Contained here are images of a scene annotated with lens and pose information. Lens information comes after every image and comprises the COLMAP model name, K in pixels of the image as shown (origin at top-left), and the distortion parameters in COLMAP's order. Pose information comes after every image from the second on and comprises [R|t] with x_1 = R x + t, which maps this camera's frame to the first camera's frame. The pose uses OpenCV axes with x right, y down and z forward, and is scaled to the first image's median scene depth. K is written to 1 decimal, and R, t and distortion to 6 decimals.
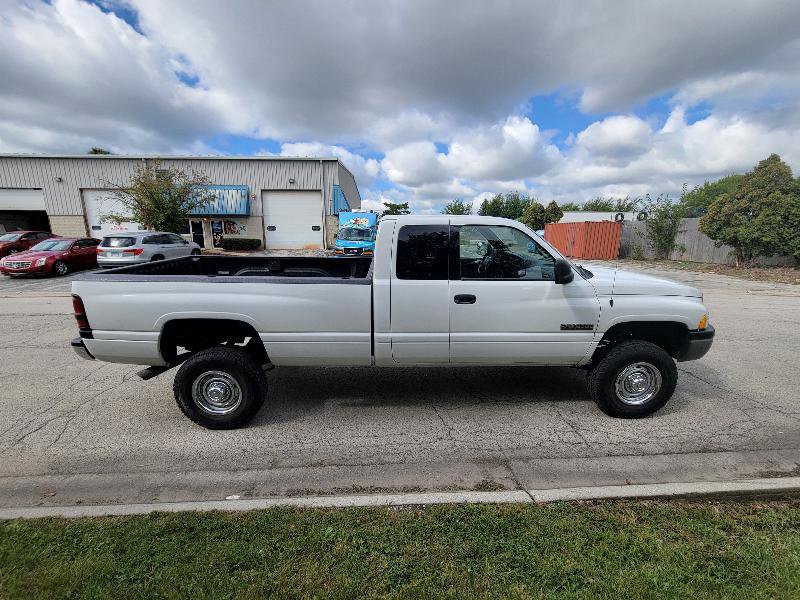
lens RADIAL K [[324.6, 0, 395.2], [0, 324.6, 298.9], [0, 0, 1]] dist [-0.000956, -0.000679]
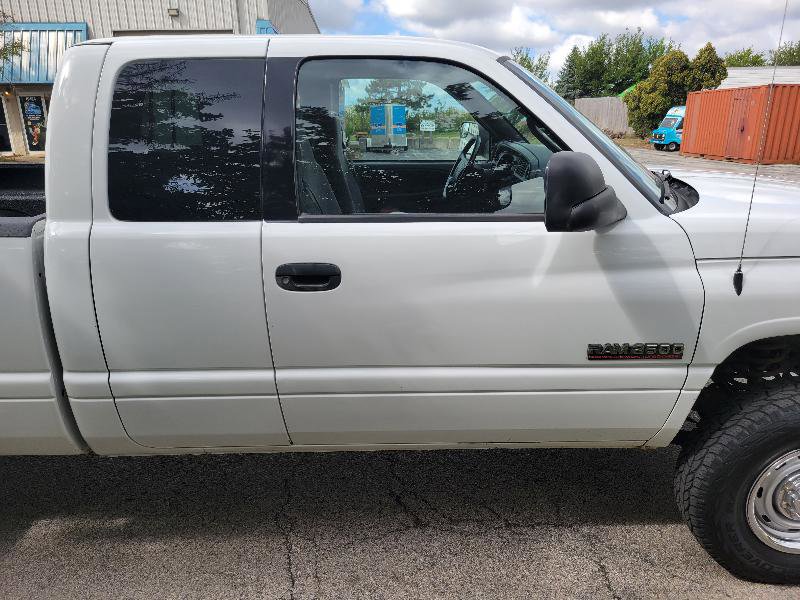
lens RADIAL K [[593.1, 0, 397.0], [0, 593.1, 308.3], [0, 0, 1]] dist [0.048041, -0.023183]
pose [[0.999718, -0.010095, -0.021509, 0.286549], [0.012277, 0.994518, 0.103847, -0.027489], [0.020343, -0.104082, 0.994361, 0.322389]]
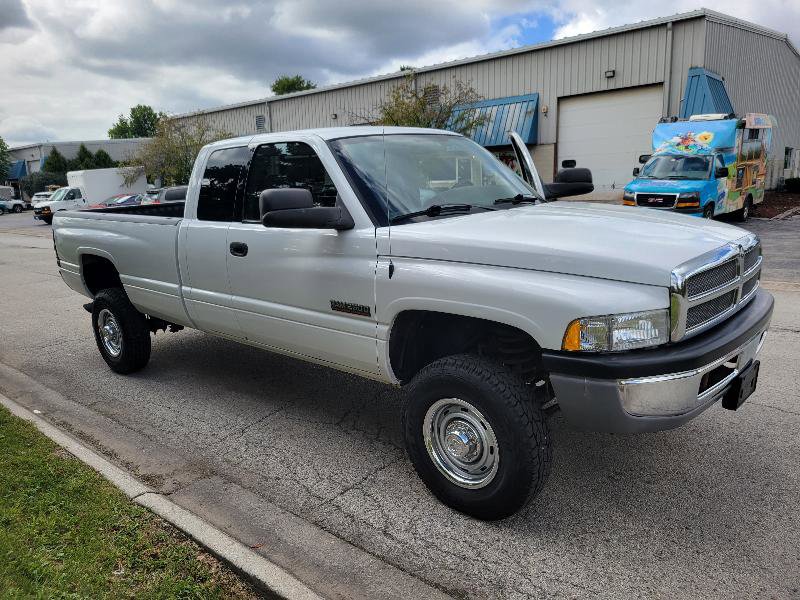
lens RADIAL K [[598.1, 0, 387.6], [0, 598.1, 301.3], [0, 0, 1]] dist [0.038109, -0.020856]
pose [[0.707766, 0.108736, -0.698029, 1.230817], [-0.102610, 0.993428, 0.050711, 0.012097], [0.698955, 0.035733, 0.714272, 0.251630]]
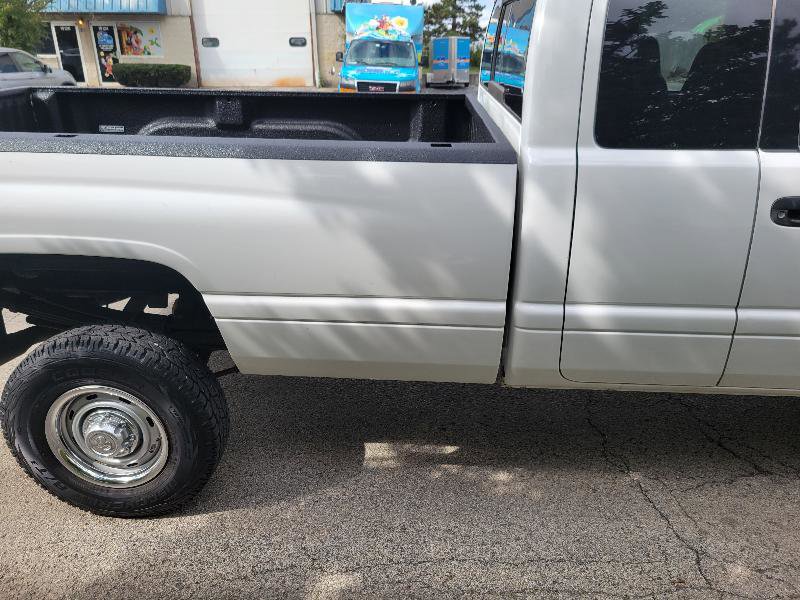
lens RADIAL K [[598.1, 0, 387.6], [0, 598.1, 301.3], [0, 0, 1]] dist [0.038109, -0.020856]
pose [[0.995886, 0.029535, -0.085662, -0.134382], [-0.013086, 0.982356, 0.186564, -0.016924], [0.089661, -0.184676, 0.978701, 0.307461]]
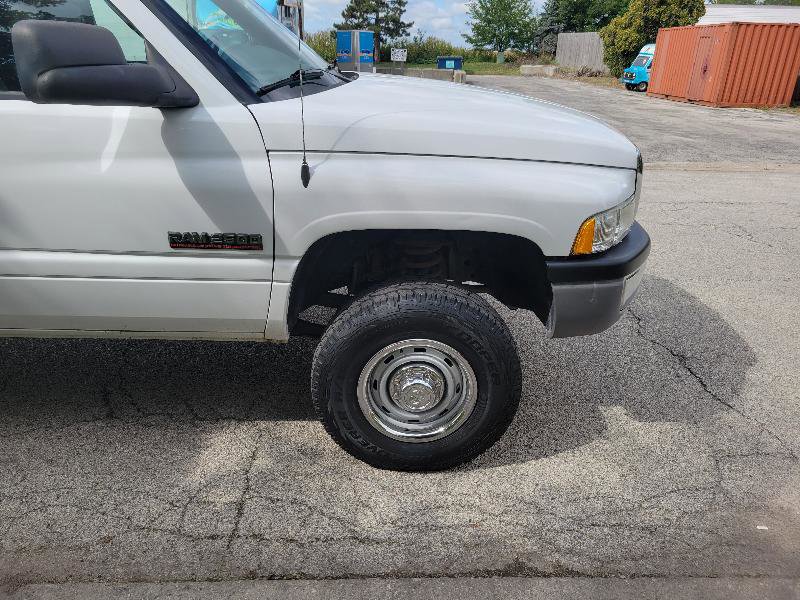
lens RADIAL K [[593.9, 0, 389.1], [0, 593.9, 299.3], [0, 0, 1]] dist [0.036700, -0.005060]
pose [[0.999683, 0.024358, -0.006320, 0.686975], [-0.022700, 0.981275, 0.191269, 0.017489], [0.010860, -0.191065, 0.981517, 0.309354]]
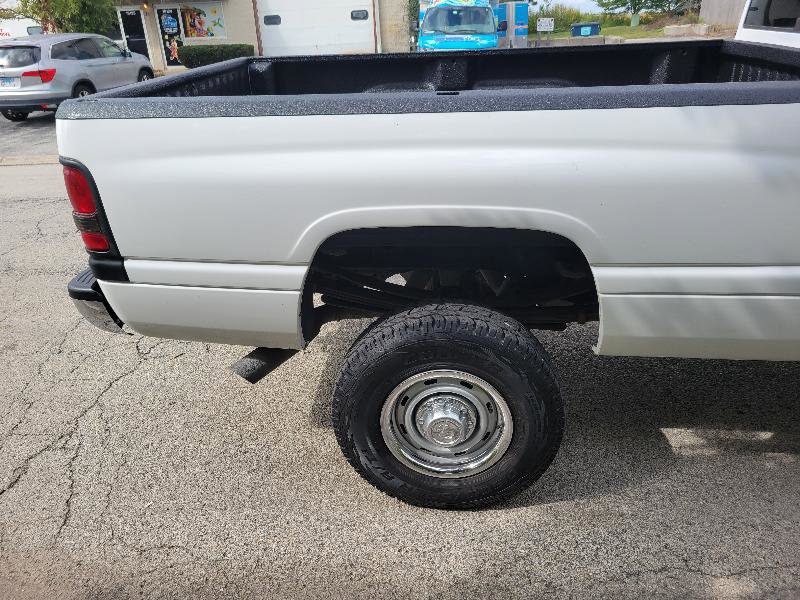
lens RADIAL K [[593.9, 0, 389.1], [0, 593.9, 299.3], [0, 0, 1]] dist [0.036700, -0.005060]
pose [[0.988810, 0.012723, -0.148638, -0.471574], [0.020871, 0.974759, 0.222280, -0.002732], [0.147714, -0.222895, 0.963586, 0.337762]]
